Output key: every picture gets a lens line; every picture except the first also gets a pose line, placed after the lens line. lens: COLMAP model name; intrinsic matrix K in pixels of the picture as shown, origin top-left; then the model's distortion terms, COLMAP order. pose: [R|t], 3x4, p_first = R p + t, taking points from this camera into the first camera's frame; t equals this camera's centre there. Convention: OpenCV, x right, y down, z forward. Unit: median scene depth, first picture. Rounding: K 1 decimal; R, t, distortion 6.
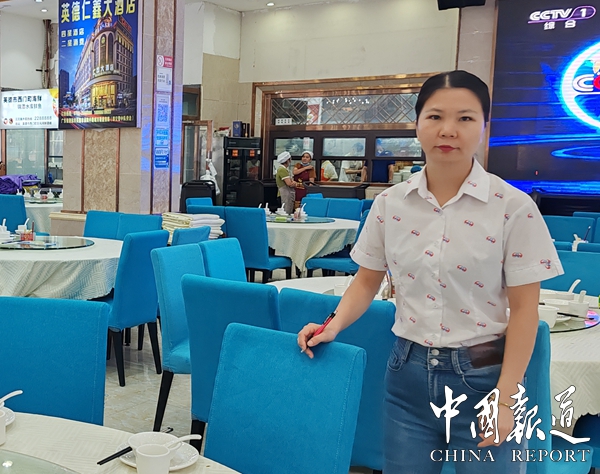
lens RADIAL K [[565.2, 0, 299.7], [0, 565.2, 233.9], [0, 0, 1]] dist [0.017400, 0.000000]
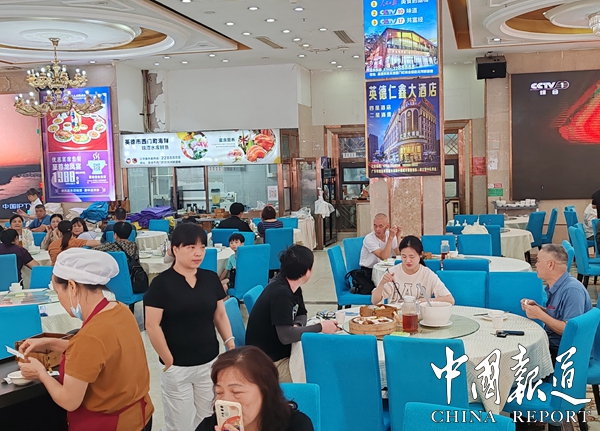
lens RADIAL K [[492.7, 0, 300.1], [0, 492.7, 218.0], [0, 0, 1]] dist [0.032650, -0.004720]
pose [[0.938261, -0.064900, 0.339787, -1.003565], [0.075078, 0.997035, -0.016879, -0.082310], [-0.337684, 0.041347, 0.940351, -0.047030]]
